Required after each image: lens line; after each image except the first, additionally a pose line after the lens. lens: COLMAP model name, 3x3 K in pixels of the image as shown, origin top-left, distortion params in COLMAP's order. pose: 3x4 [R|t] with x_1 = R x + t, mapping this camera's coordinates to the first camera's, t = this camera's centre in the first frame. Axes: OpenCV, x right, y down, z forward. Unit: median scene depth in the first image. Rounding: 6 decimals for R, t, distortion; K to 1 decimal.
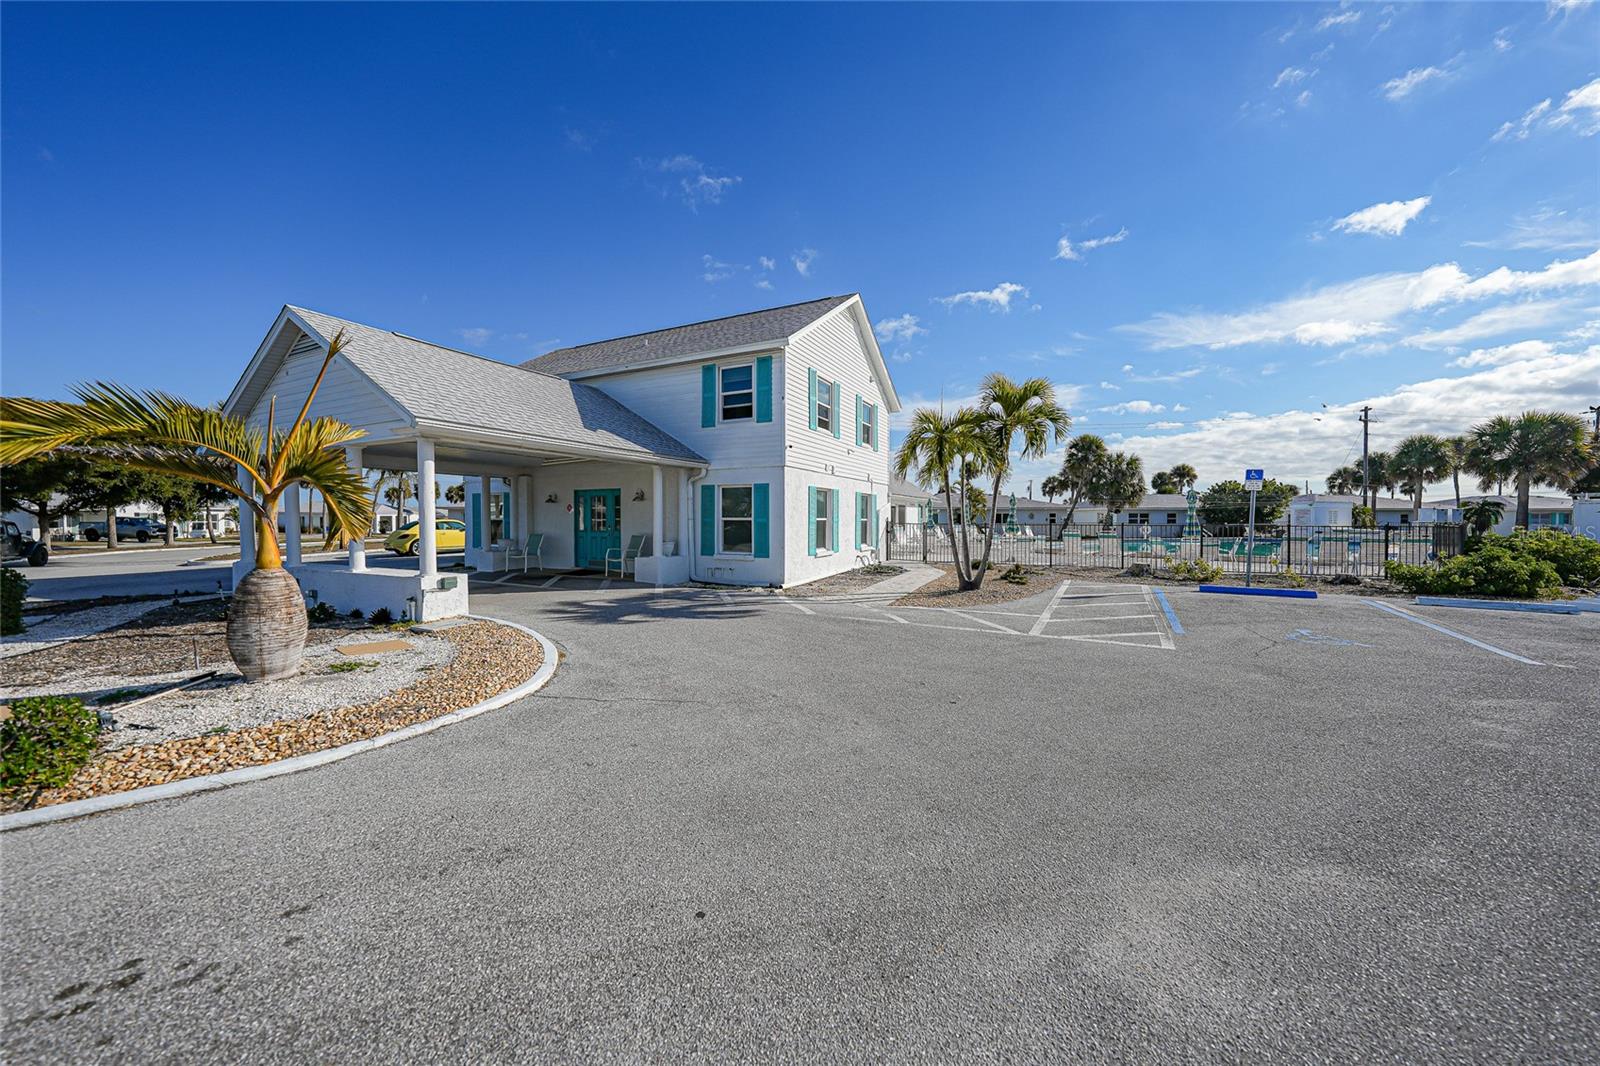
lens RADIAL K [[556.5, 0, 814.3], [0, 556.5, 530.2], [0, 0, 1]] dist [-0.013625, -0.000243]
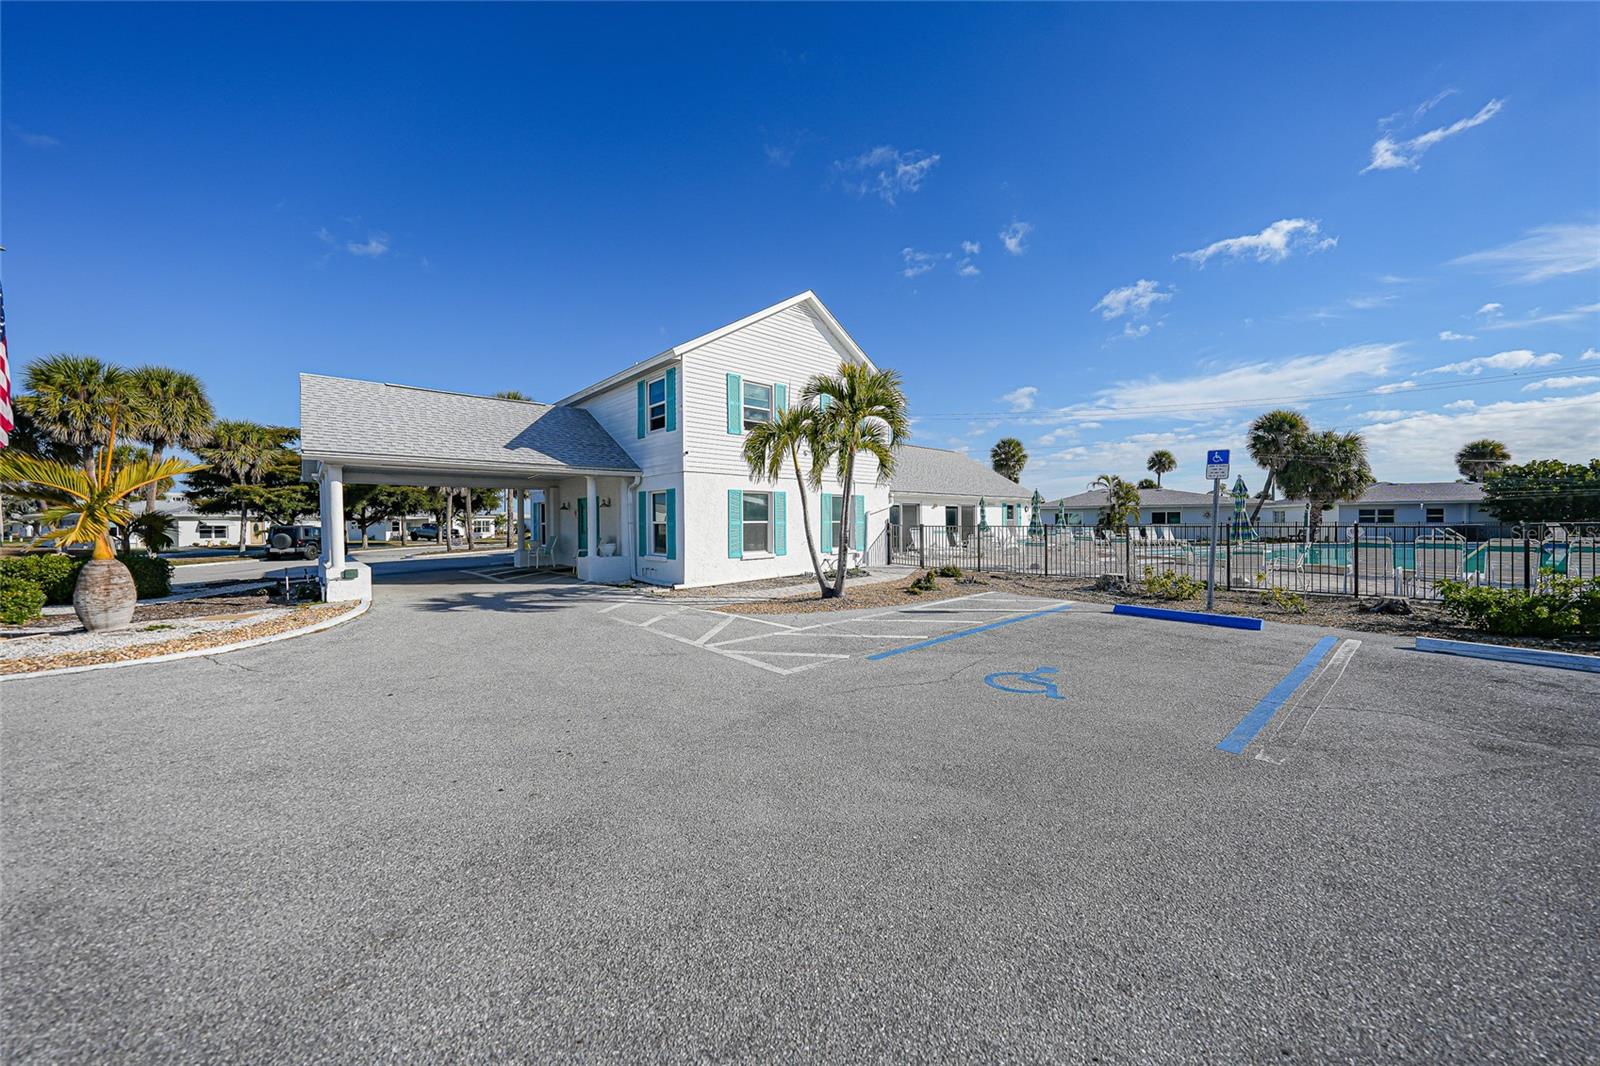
lens RADIAL K [[556.5, 0, 821.0], [0, 556.5, 567.5], [0, 0, 1]] dist [-0.013625, -0.000243]
pose [[0.939035, 0.020069, -0.343235, 0.151329], [0.002144, 0.997934, 0.064215, -0.000783], [0.343814, -0.061036, 0.937052, 0.025688]]
